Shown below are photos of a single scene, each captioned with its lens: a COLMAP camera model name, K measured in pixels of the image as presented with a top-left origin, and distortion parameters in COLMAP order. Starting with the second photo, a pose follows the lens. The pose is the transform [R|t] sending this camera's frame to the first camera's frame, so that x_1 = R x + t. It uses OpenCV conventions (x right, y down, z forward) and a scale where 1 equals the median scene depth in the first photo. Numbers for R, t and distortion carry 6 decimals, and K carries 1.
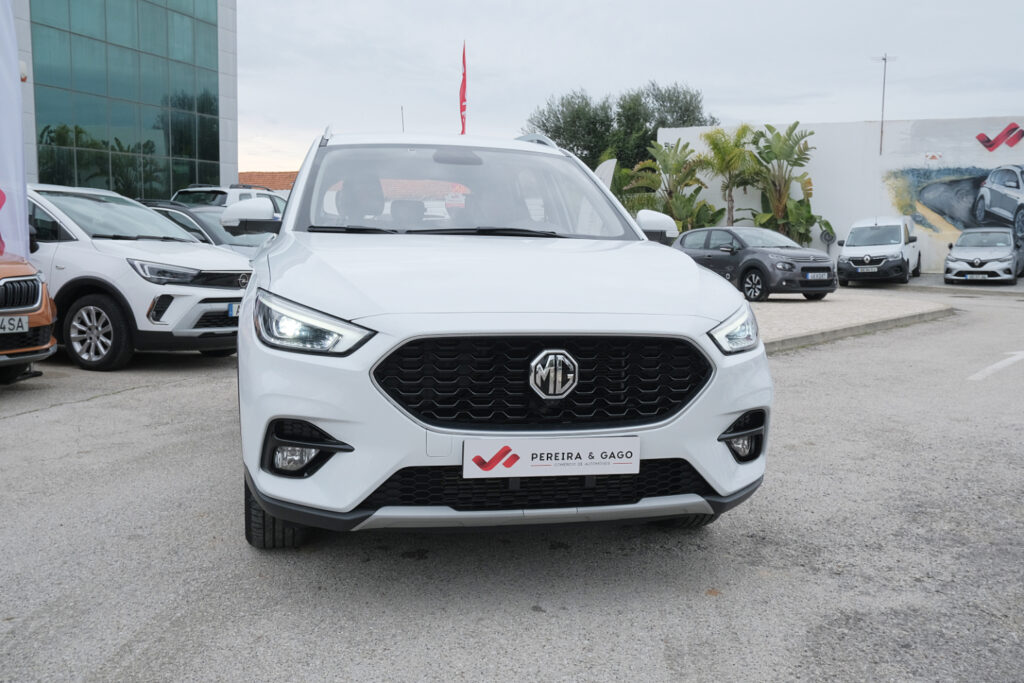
lens RADIAL K [[989.9, 0, 512.8], [0, 989.9, 335.2], [0, 0, 1]] dist [-0.012886, 0.000000]
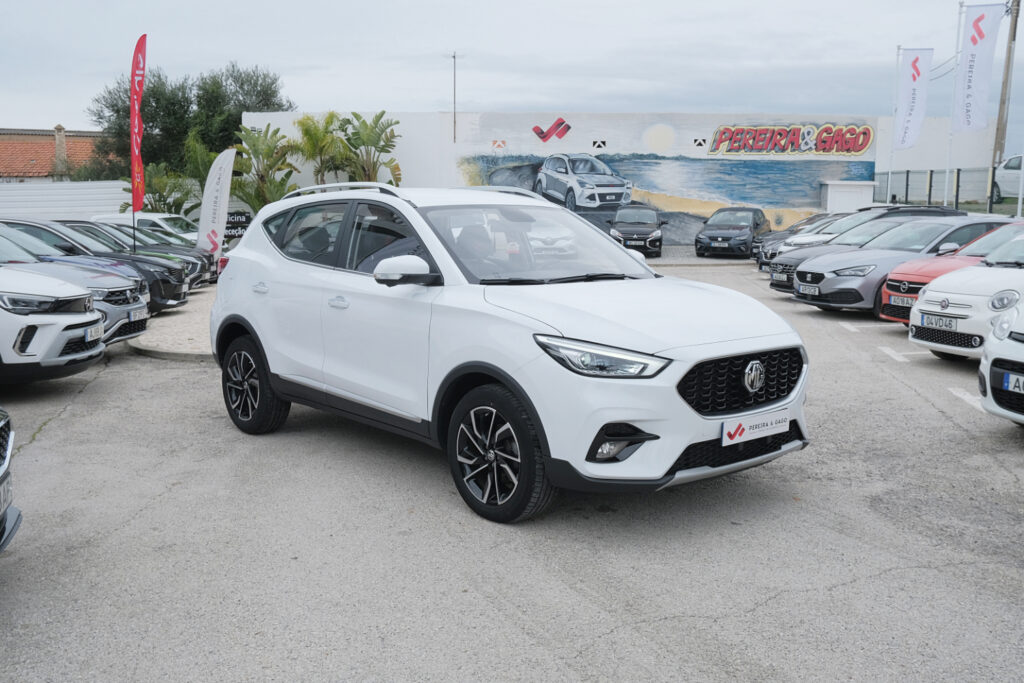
lens RADIAL K [[989.9, 0, 511.1], [0, 989.9, 345.5], [0, 0, 1]] dist [-0.012886, 0.000000]
pose [[0.885315, -0.080348, 0.457997, -0.104534], [0.062125, 0.996566, 0.054742, -0.012358], [-0.460822, -0.020011, 0.887267, -0.025183]]
